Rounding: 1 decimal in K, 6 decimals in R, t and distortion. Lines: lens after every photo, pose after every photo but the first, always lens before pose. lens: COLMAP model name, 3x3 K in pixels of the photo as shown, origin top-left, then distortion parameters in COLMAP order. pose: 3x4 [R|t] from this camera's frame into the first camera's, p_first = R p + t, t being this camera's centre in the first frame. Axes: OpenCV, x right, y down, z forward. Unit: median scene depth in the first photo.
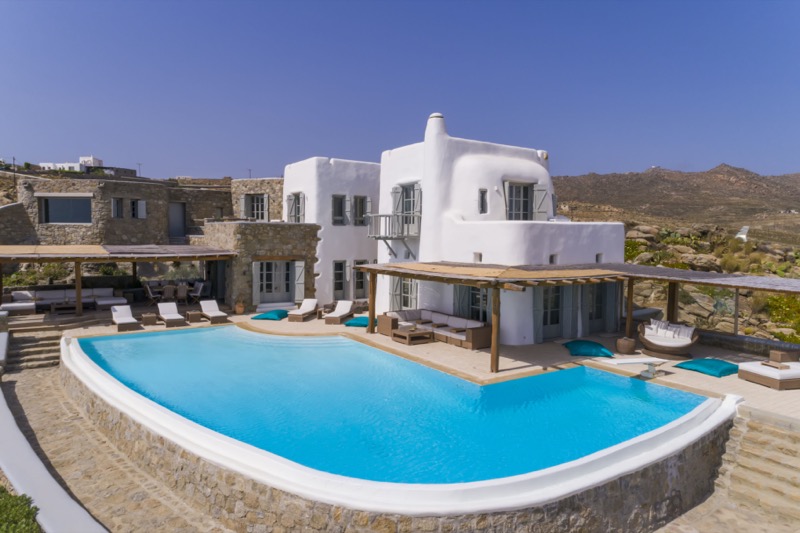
lens RADIAL K [[534.6, 0, 400.0], [0, 534.6, 266.8], [0, 0, 1]] dist [0.027133, 0.012215]
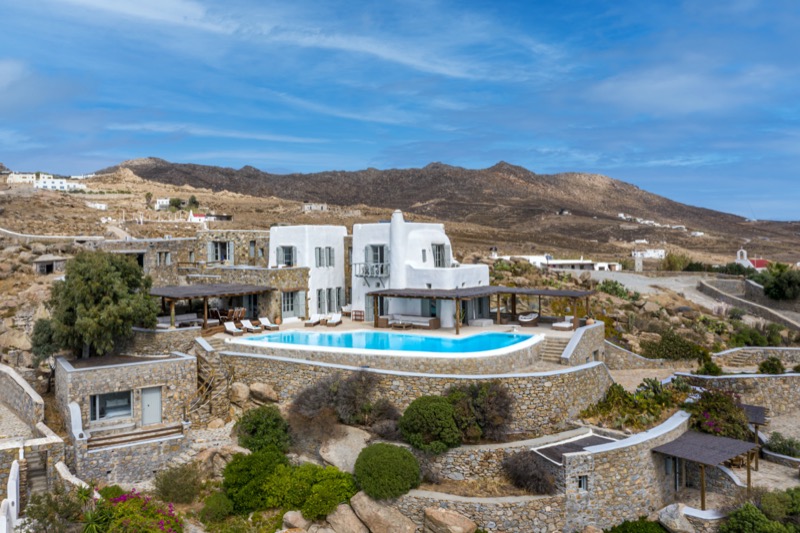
lens RADIAL K [[681.8, 0, 361.8], [0, 681.8, 259.1], [0, 0, 1]] dist [-0.006297, 0.005089]
pose [[0.945628, -0.029615, 0.323899, -0.771572], [0.040370, 0.998832, -0.026535, -0.050863], [-0.322735, 0.038168, 0.945719, -1.129244]]
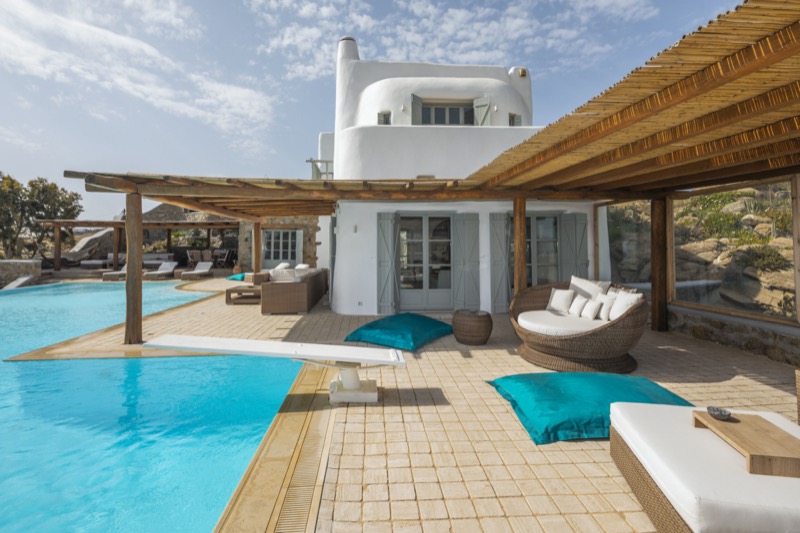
lens RADIAL K [[389.7, 0, 394.7], [0, 389.7, 236.7], [0, 0, 1]] dist [0.009155, -0.000540]
pose [[0.875868, -0.025261, -0.481889, 0.390357], [-0.017399, 0.996326, -0.083853, 0.072709], [0.482237, 0.081828, 0.872211, 0.487075]]
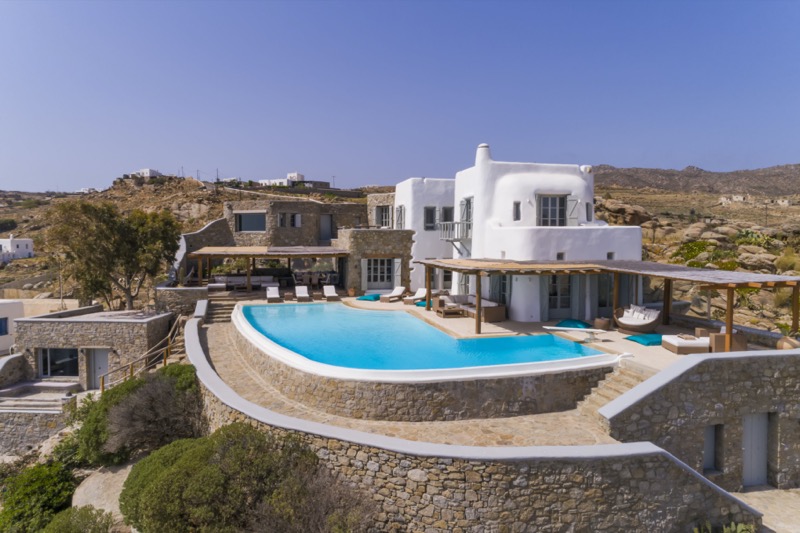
lens RADIAL K [[534.6, 0, 399.8], [0, 534.6, 266.9], [0, 0, 1]] dist [0.027133, 0.012215]
pose [[0.944196, 0.010623, -0.329214, 0.283664], [-0.011983, 0.999926, -0.002104, 0.014840], [0.329167, 0.005932, 0.944253, -0.265239]]
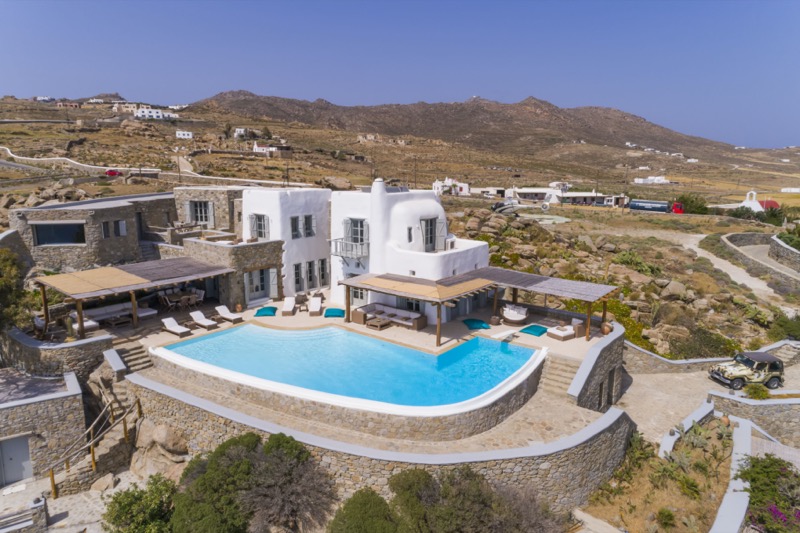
lens RADIAL K [[534.6, 0, 399.4], [0, 534.6, 267.2], [0, 0, 1]] dist [0.027133, 0.012215]
pose [[0.954444, -0.068002, 0.290538, -0.317904], [0.028019, 0.989808, 0.139626, -0.228113], [-0.297072, -0.125125, 0.946621, -0.479150]]
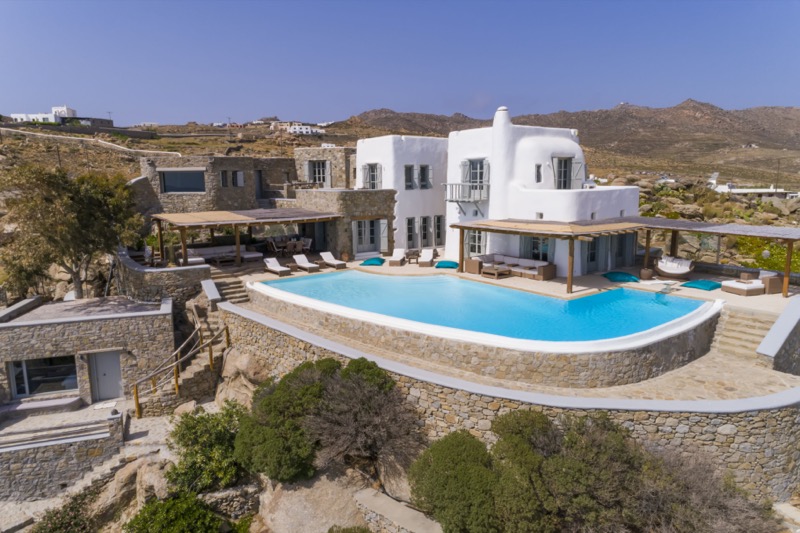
lens RADIAL K [[534.6, 0, 399.6], [0, 534.6, 266.9], [0, 0, 1]] dist [0.027133, 0.012215]
pose [[0.998164, -0.032688, 0.050988, -0.248964], [0.027136, 0.993995, 0.106003, -0.036667], [-0.054147, -0.104425, 0.993058, -0.324873]]
